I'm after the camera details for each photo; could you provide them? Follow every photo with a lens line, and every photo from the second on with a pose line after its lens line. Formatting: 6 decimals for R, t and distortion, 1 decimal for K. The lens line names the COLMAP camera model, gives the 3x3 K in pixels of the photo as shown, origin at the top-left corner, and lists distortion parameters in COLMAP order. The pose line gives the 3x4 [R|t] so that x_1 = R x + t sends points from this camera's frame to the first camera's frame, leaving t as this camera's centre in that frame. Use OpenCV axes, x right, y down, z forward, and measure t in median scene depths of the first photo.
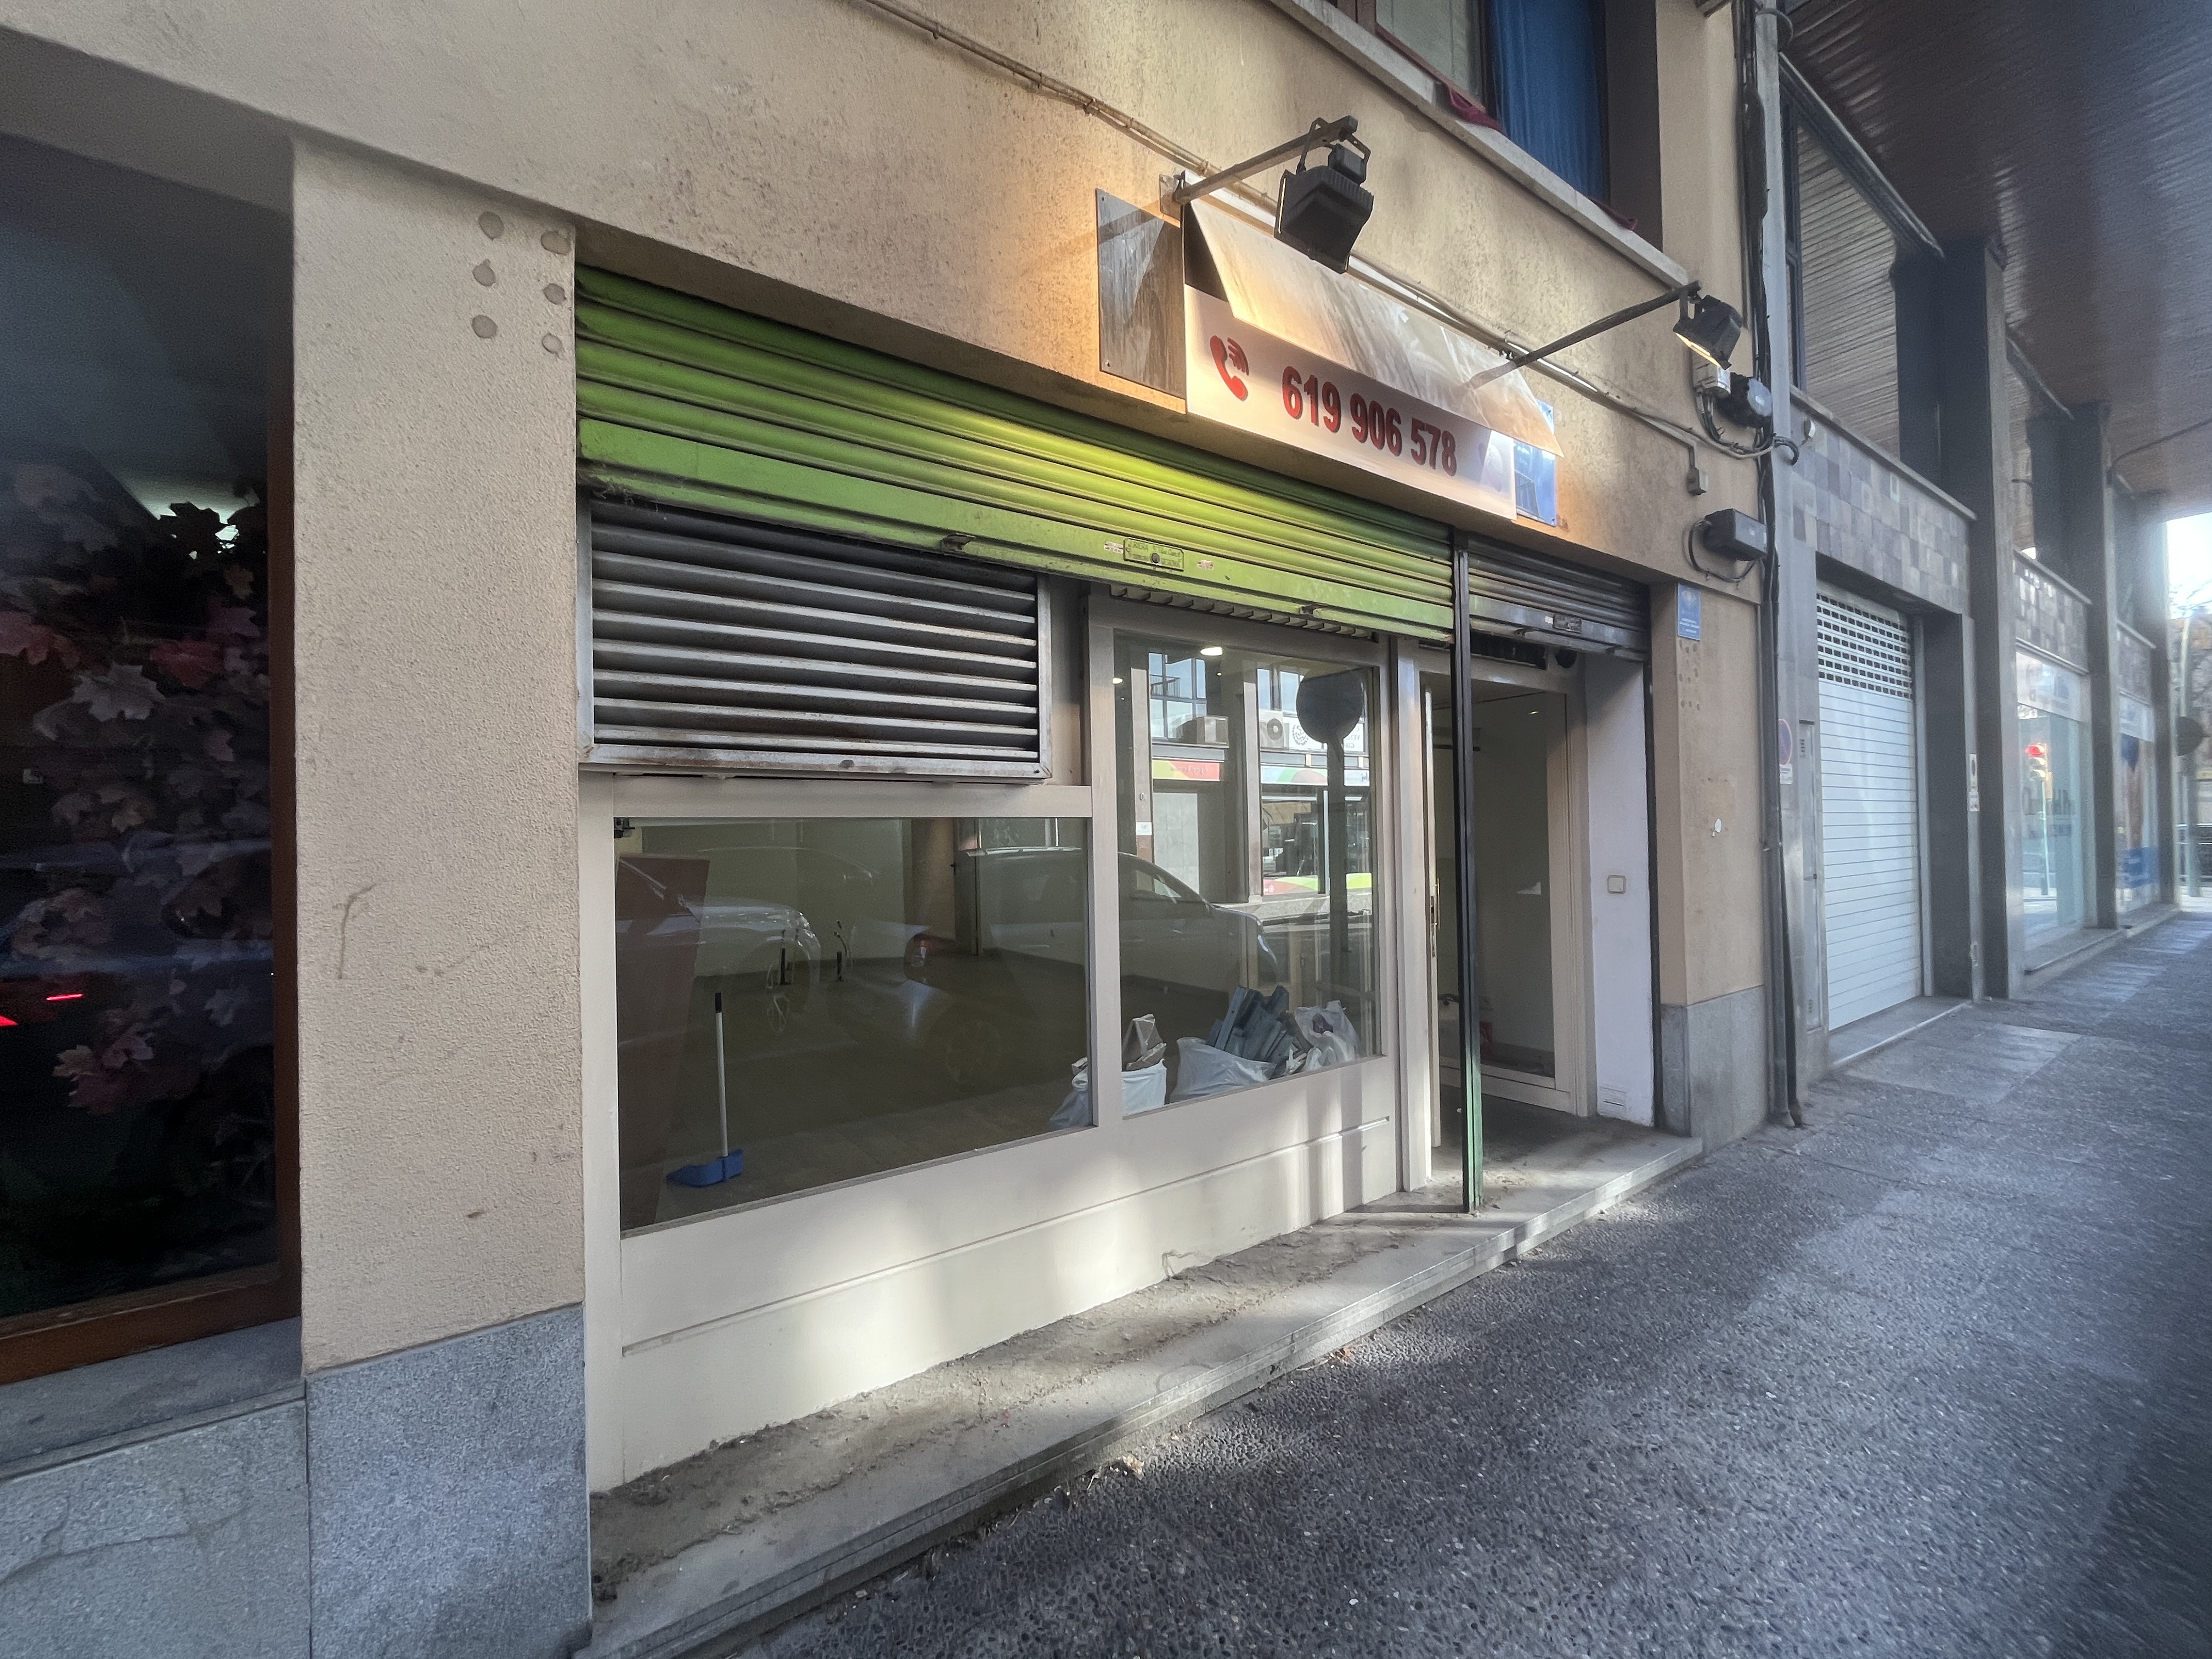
lens RADIAL K [[889.2, 0, 1100.8], [0, 889.2, 825.7], [0, 0, 1]] dist [-0.001555, -0.001246]
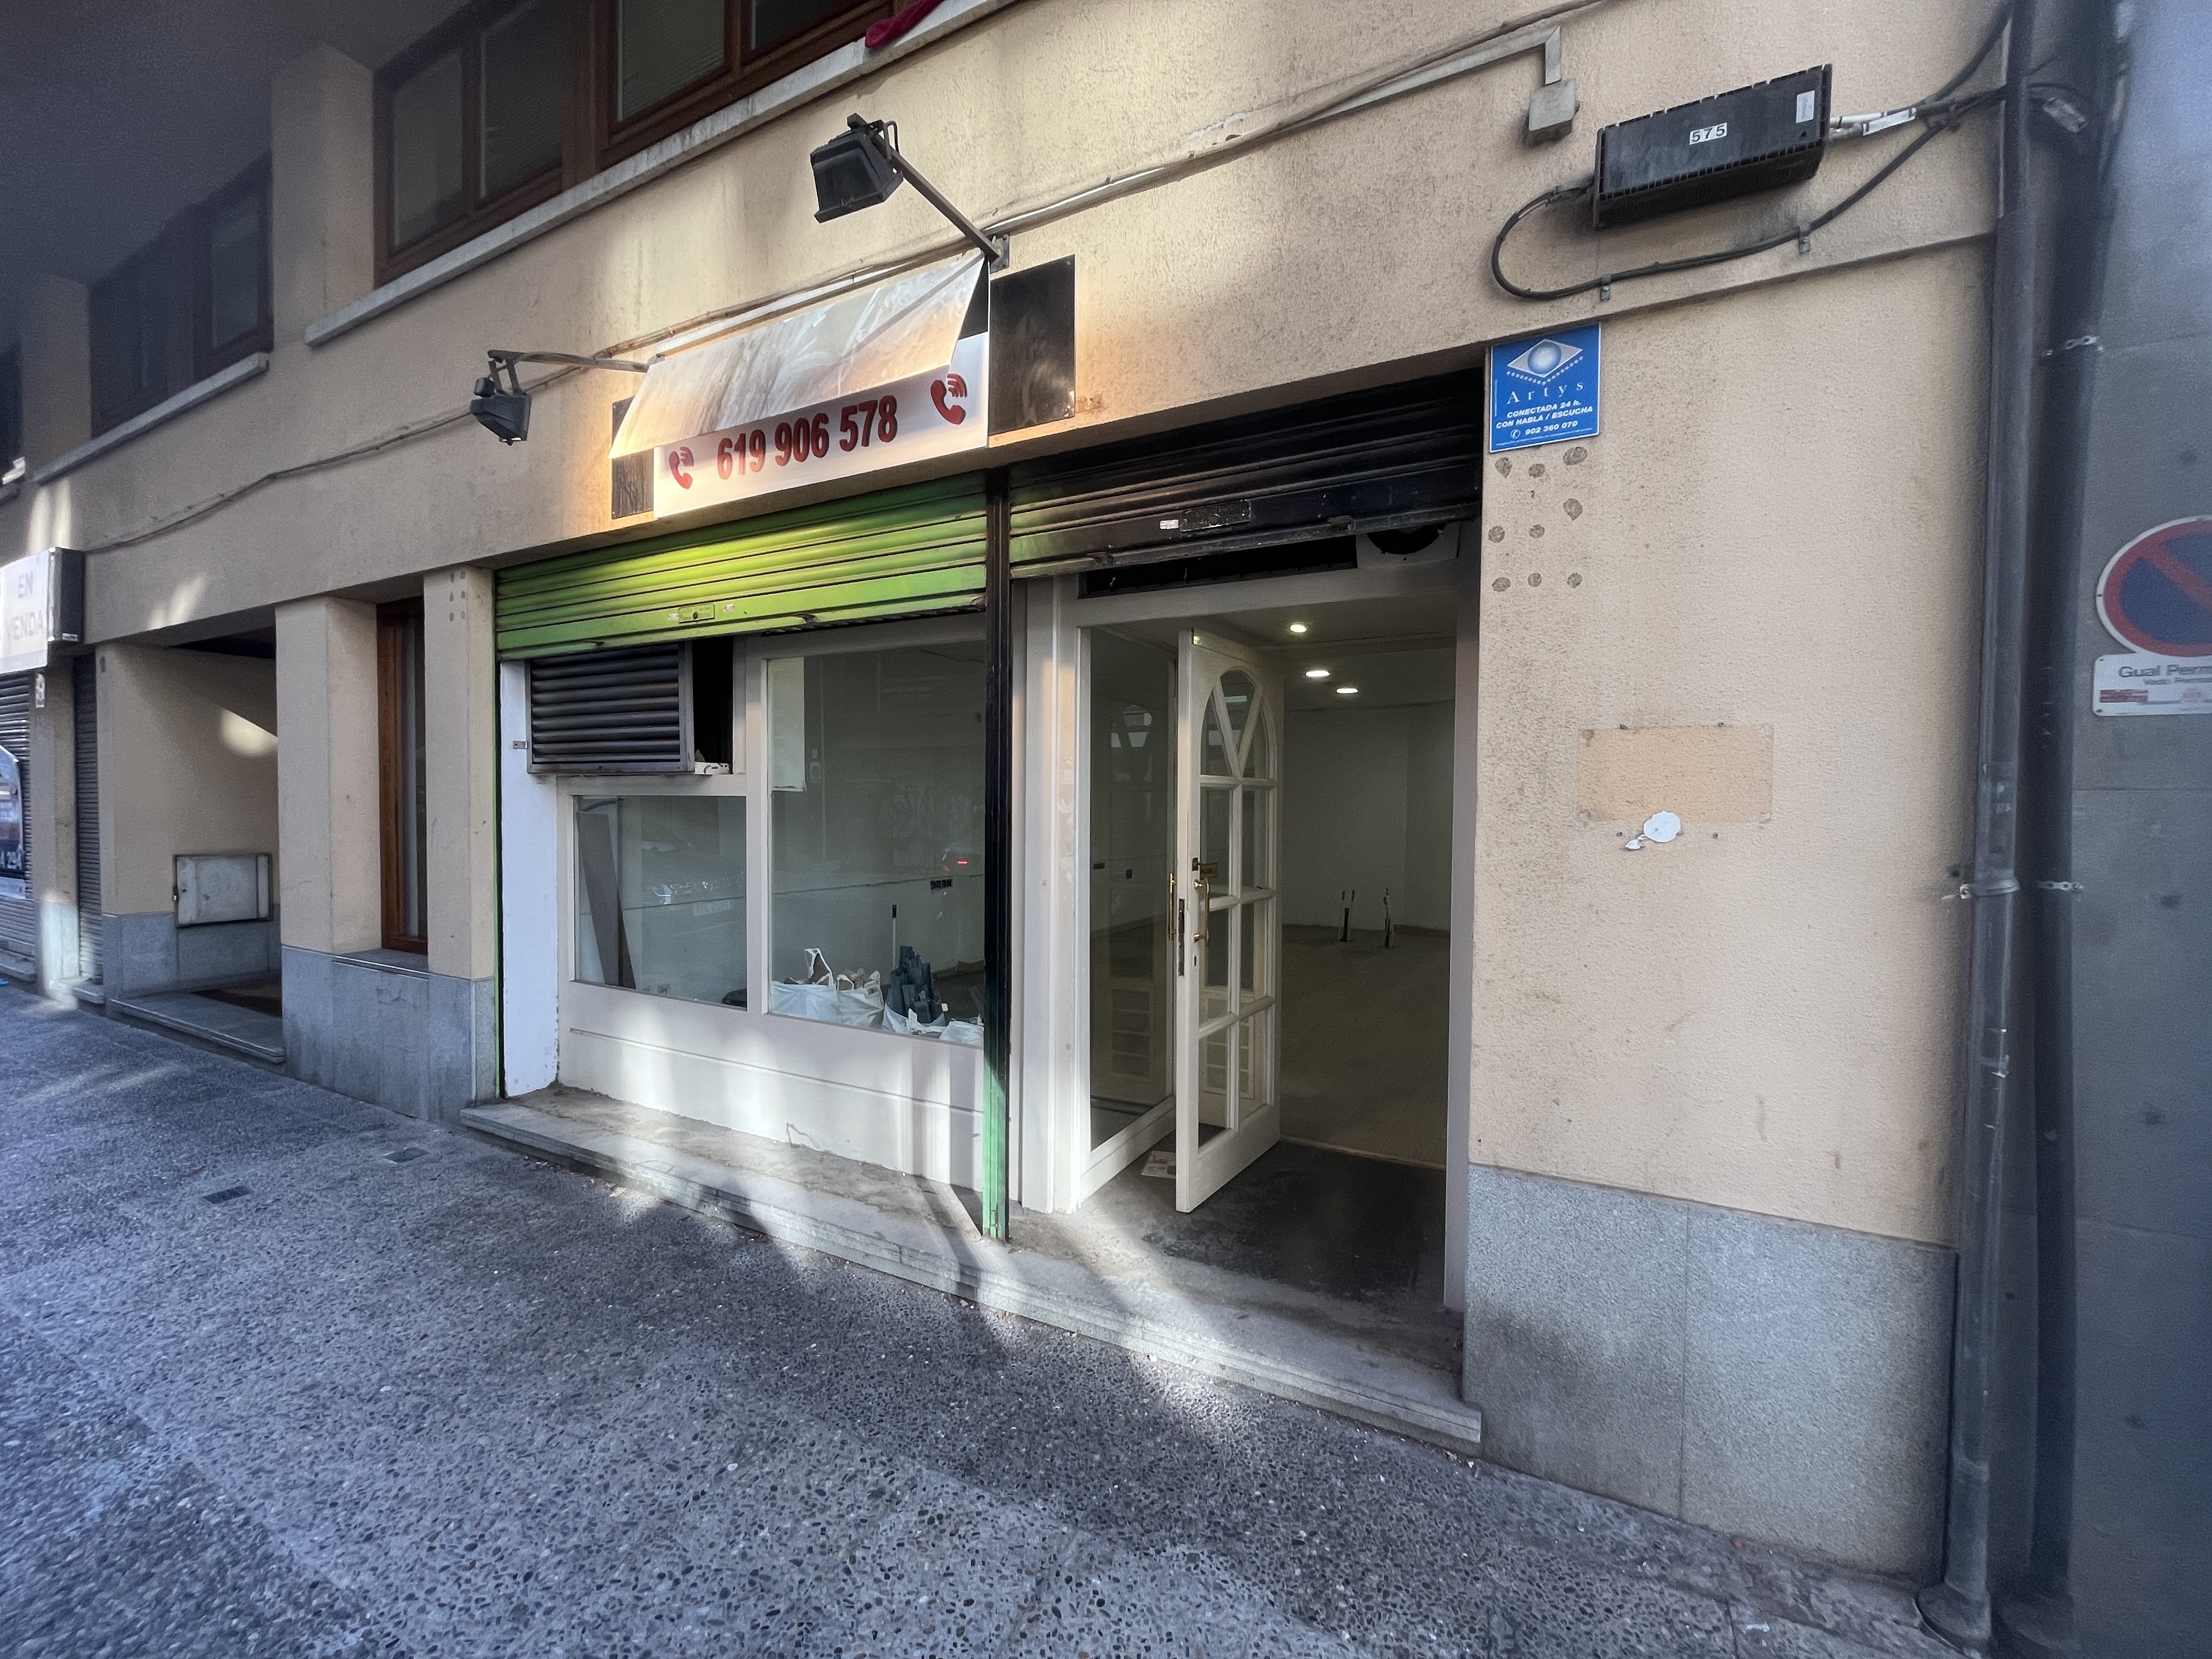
lens RADIAL K [[889.2, 0, 1100.6], [0, 889.2, 825.5], [0, 0, 1]] dist [-0.001555, -0.001246]
pose [[0.465891, 0.043314, -0.883781, 1.509313], [-0.004884, 0.998912, 0.046382, -0.031371], [0.884829, -0.017292, 0.465596, 0.833363]]
